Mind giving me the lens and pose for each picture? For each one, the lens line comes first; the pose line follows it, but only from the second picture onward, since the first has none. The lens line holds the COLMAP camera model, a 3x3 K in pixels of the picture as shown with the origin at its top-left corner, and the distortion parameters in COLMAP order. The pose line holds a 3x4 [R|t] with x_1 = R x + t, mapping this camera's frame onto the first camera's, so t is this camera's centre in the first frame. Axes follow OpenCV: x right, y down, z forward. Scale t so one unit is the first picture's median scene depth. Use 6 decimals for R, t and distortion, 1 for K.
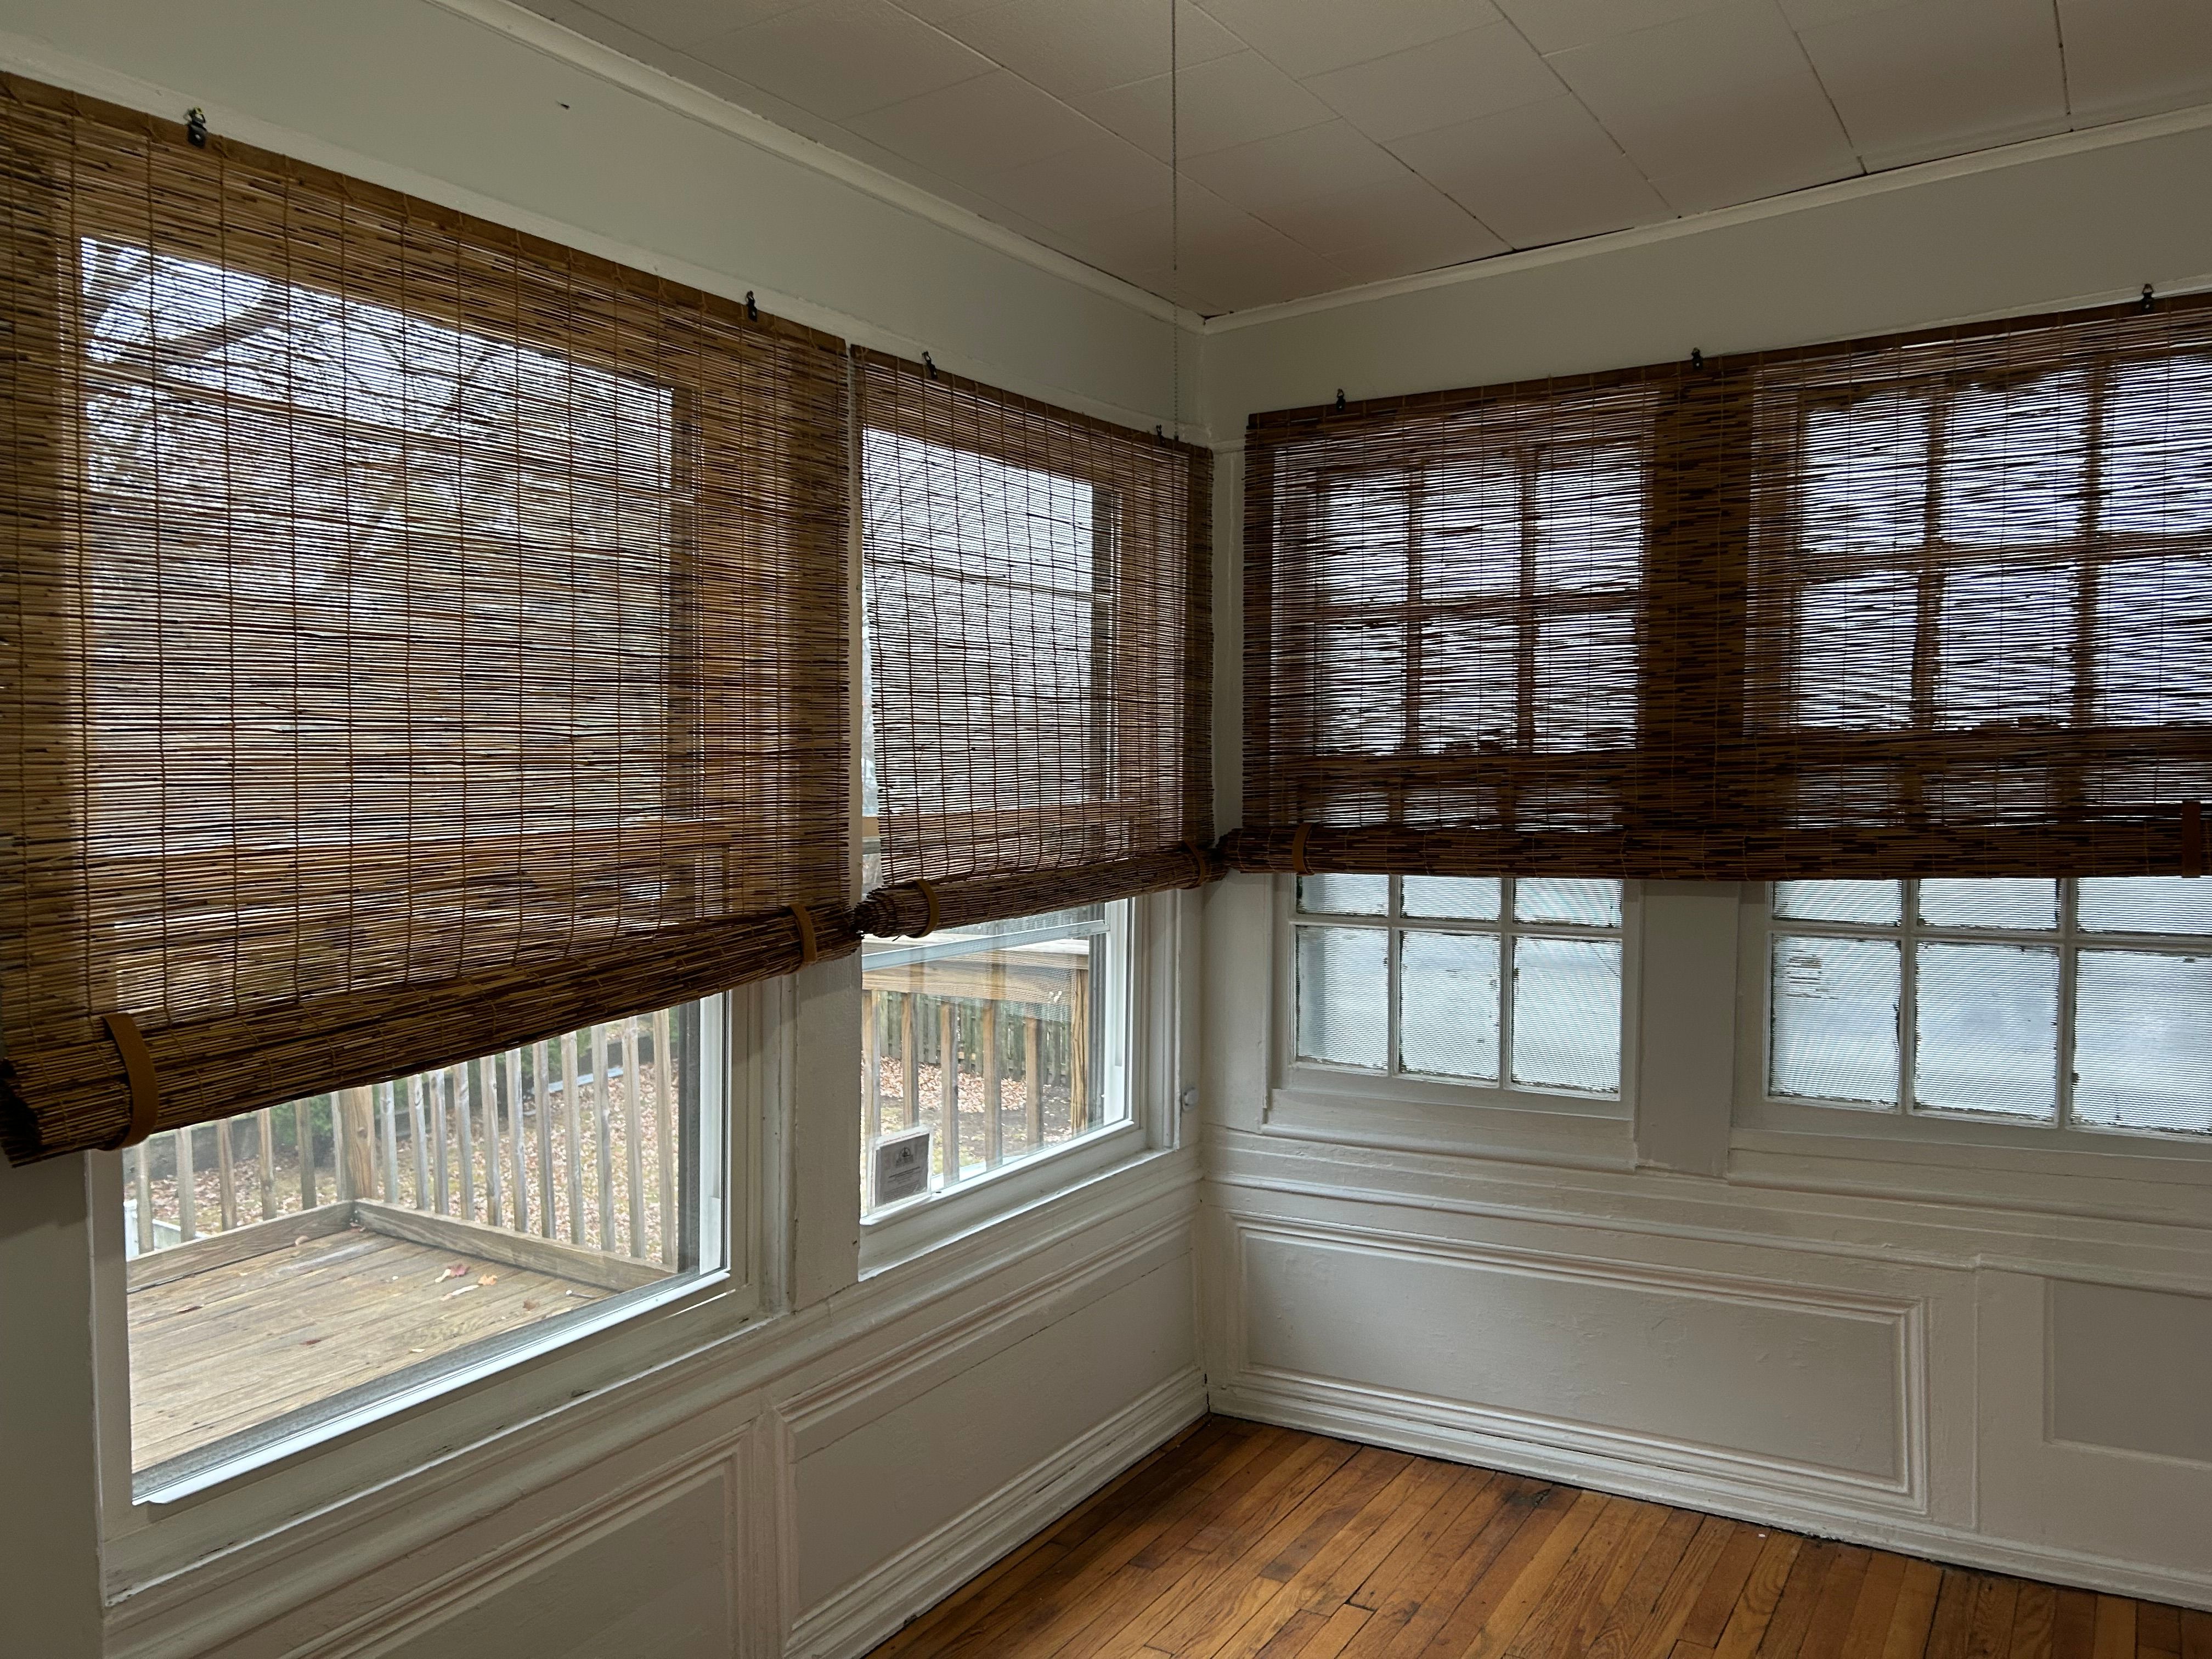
lens RADIAL K [[1666.3, 0, 1105.4], [0, 1666.3, 830.1], [0, 0, 1]] dist [0.041123, -0.041794]
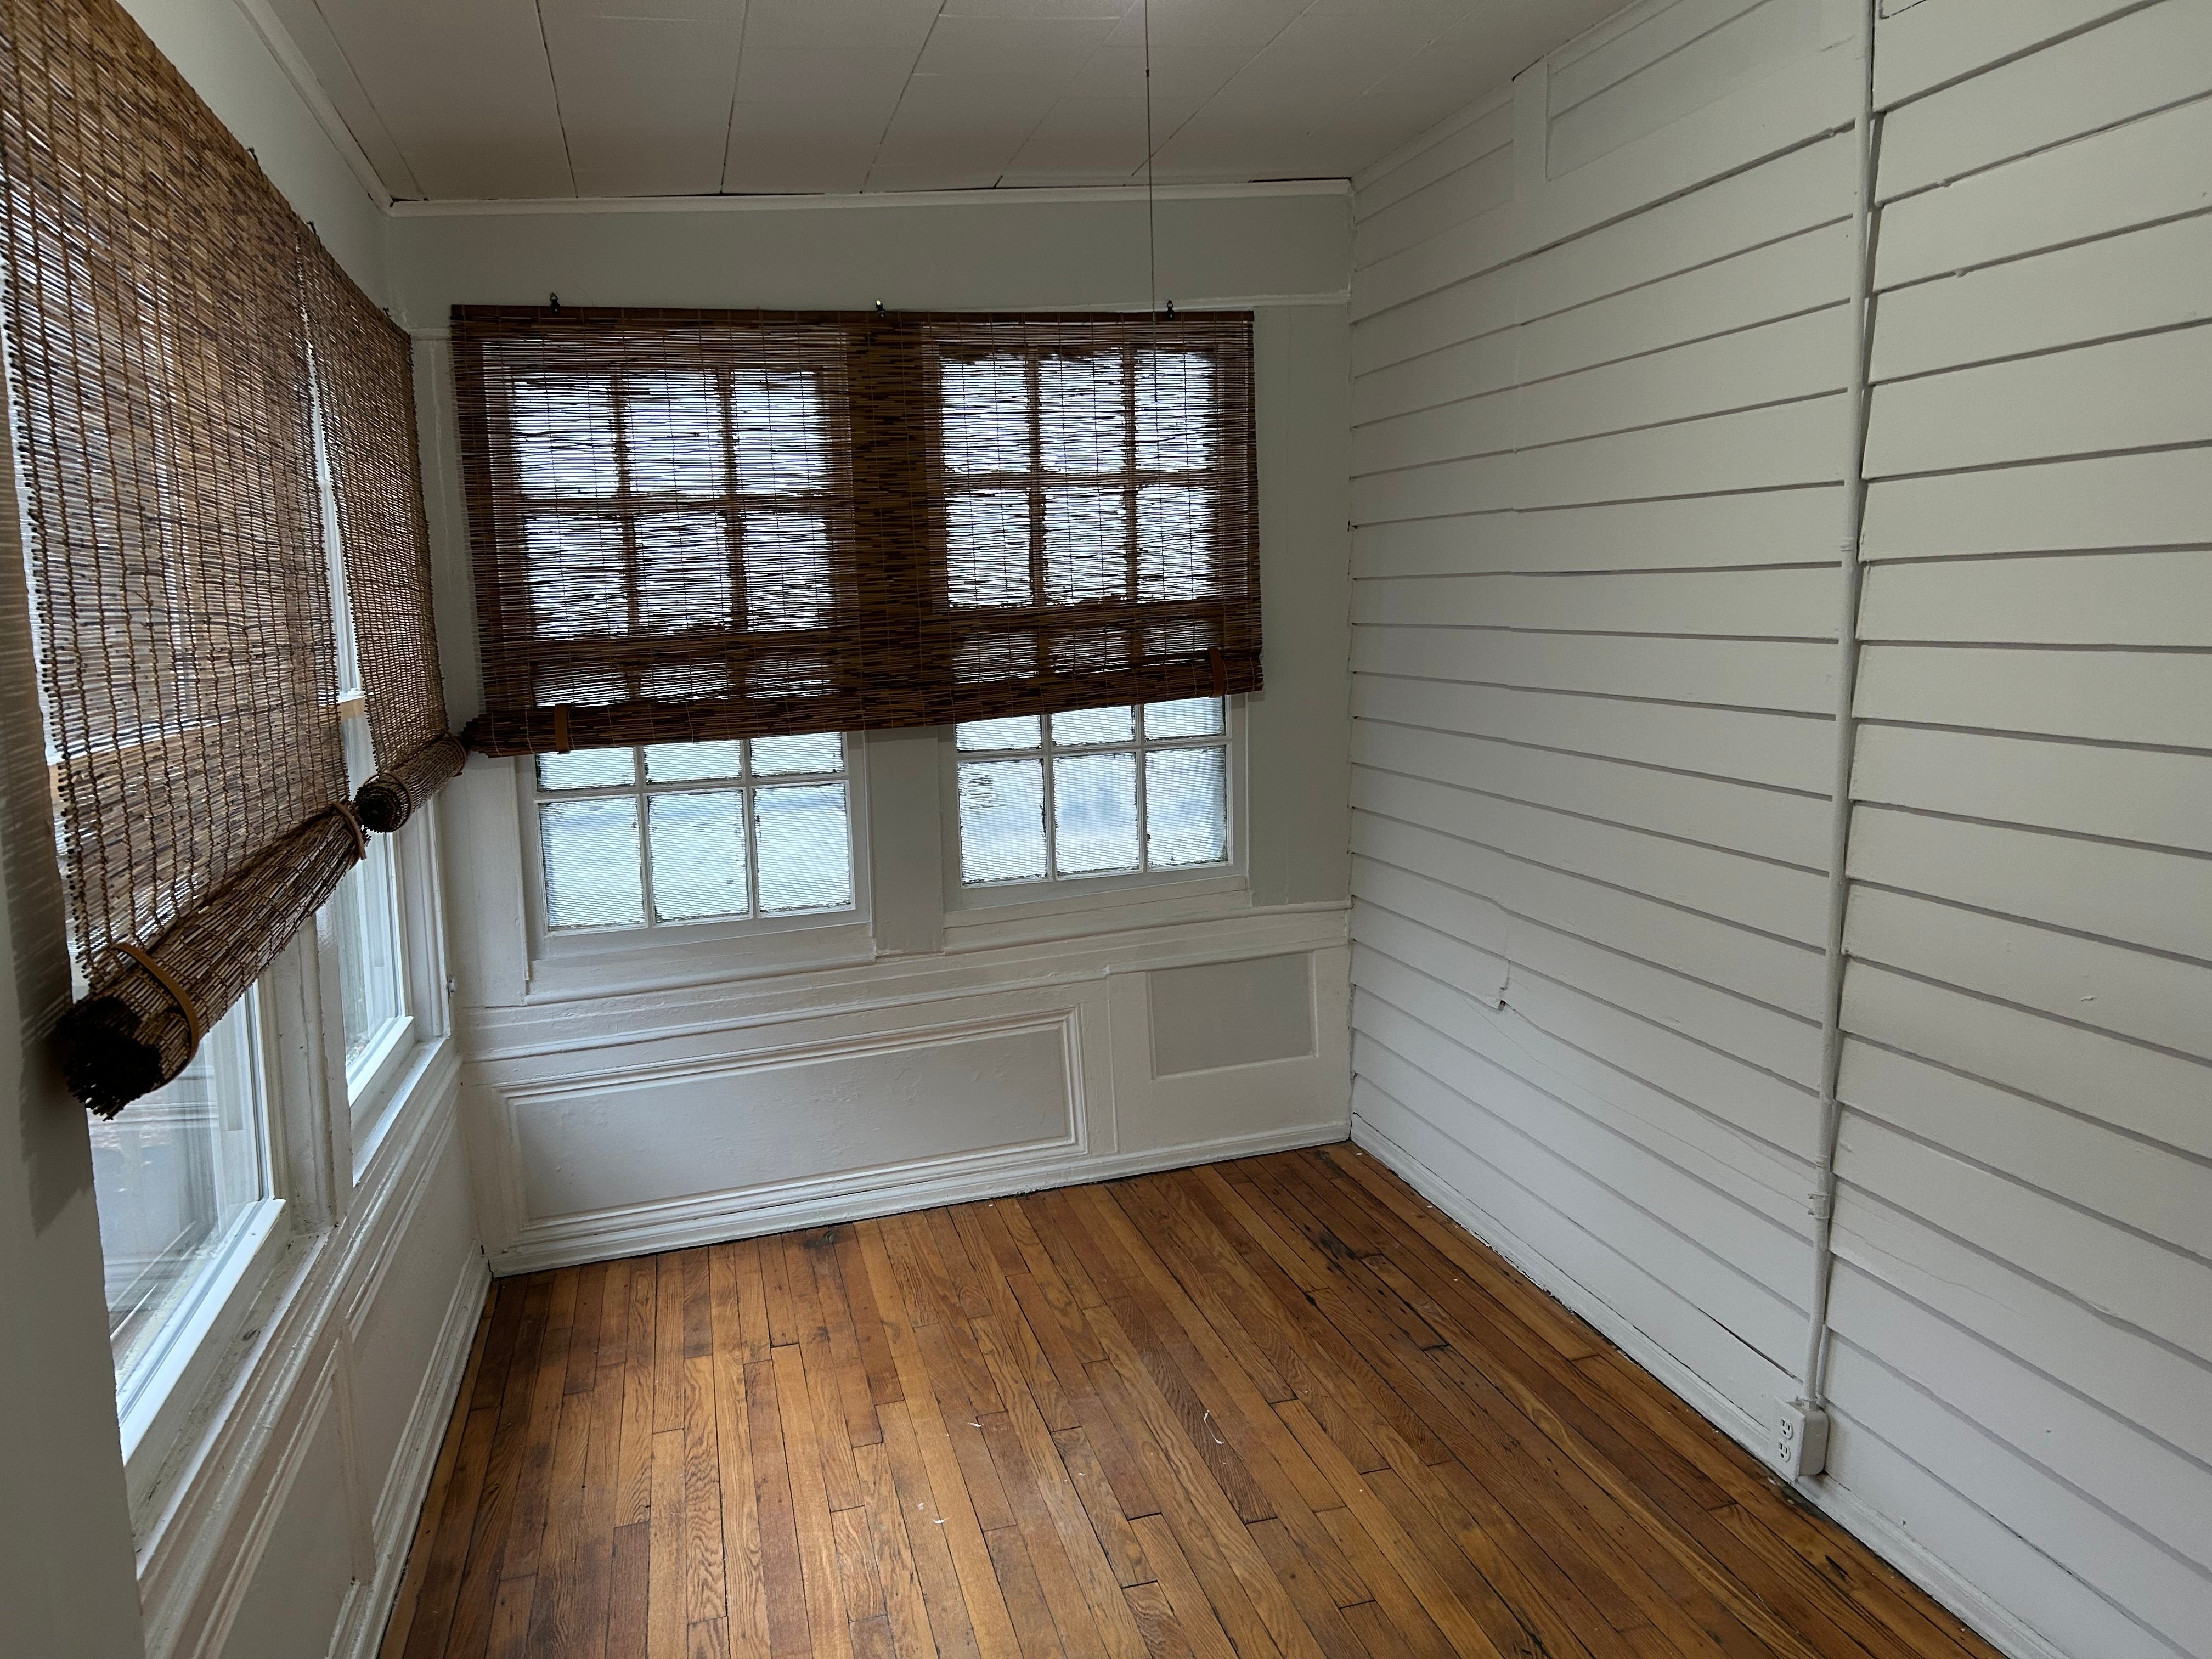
lens RADIAL K [[1666.3, 0, 1111.4], [0, 1666.3, 831.2], [0, 0, 1]] dist [0.041123, -0.041794]
pose [[0.678587, -0.114493, 0.725542, -0.478285], [0.070047, 0.993362, 0.091242, 0.003765], [-0.731172, -0.011094, 0.682103, 0.013411]]
